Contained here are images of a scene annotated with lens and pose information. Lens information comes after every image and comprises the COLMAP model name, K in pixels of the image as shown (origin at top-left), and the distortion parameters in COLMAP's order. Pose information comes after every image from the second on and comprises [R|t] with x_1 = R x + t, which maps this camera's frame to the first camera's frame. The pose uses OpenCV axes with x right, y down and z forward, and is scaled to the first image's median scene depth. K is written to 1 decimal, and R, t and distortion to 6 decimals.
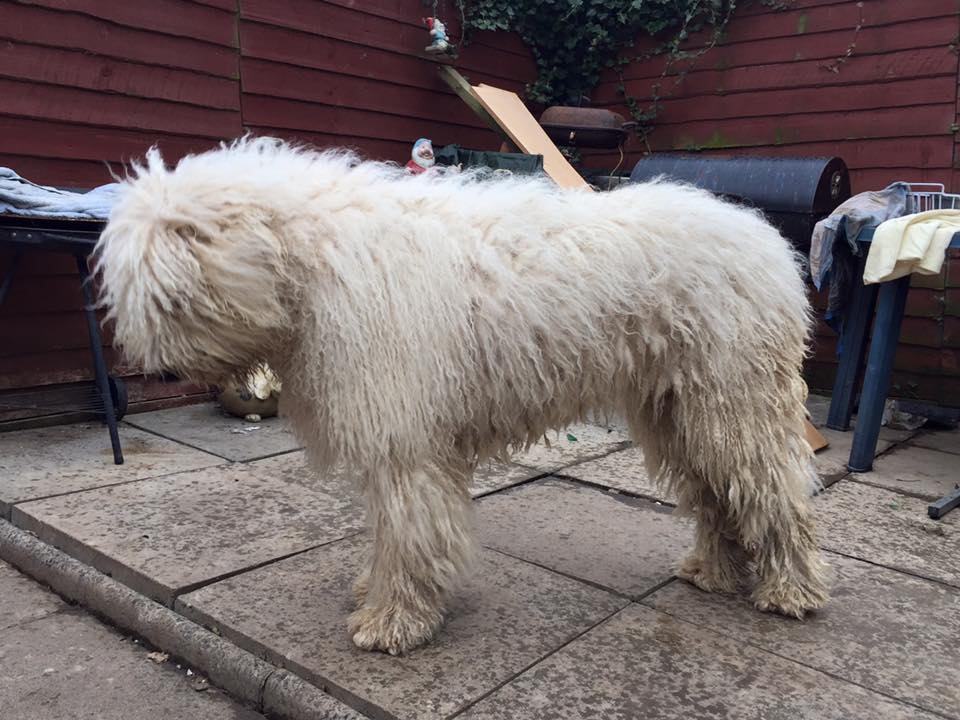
lens RADIAL K [[892.3, 0, 480.0], [0, 892.3, 360.0], [0, 0, 1]] dist [0.000283, -0.003177]
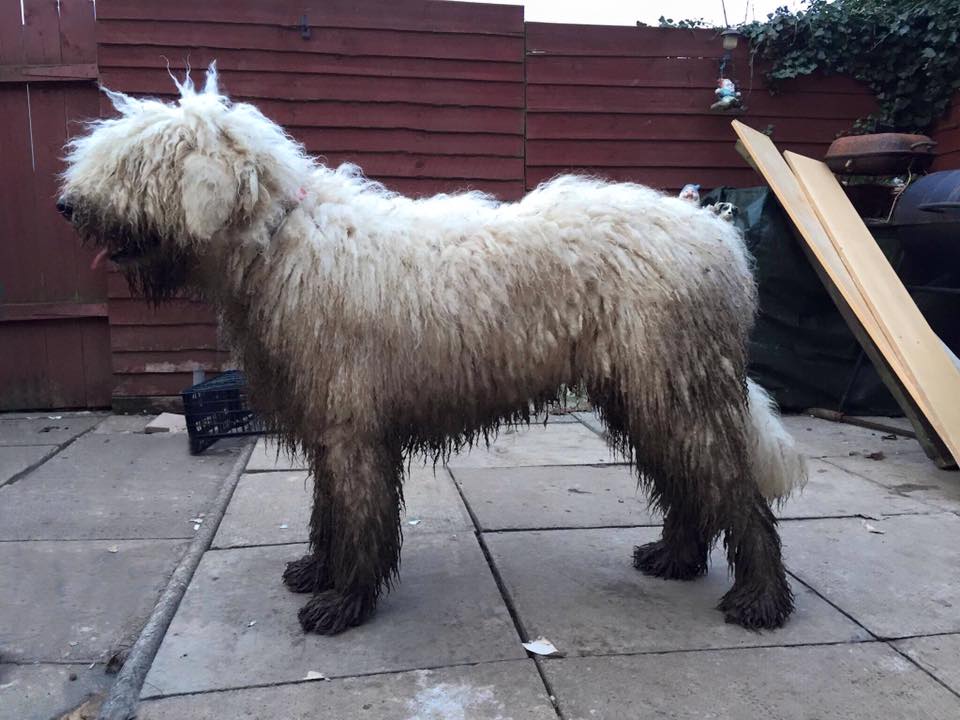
lens RADIAL K [[892.3, 0, 480.0], [0, 892.3, 360.0], [0, 0, 1]] dist [0.000283, -0.003177]
pose [[0.755031, 0.003863, -0.655677, 0.458573], [-0.069380, 0.994839, -0.074033, 0.073429], [0.652008, 0.101388, 0.751403, -0.004869]]
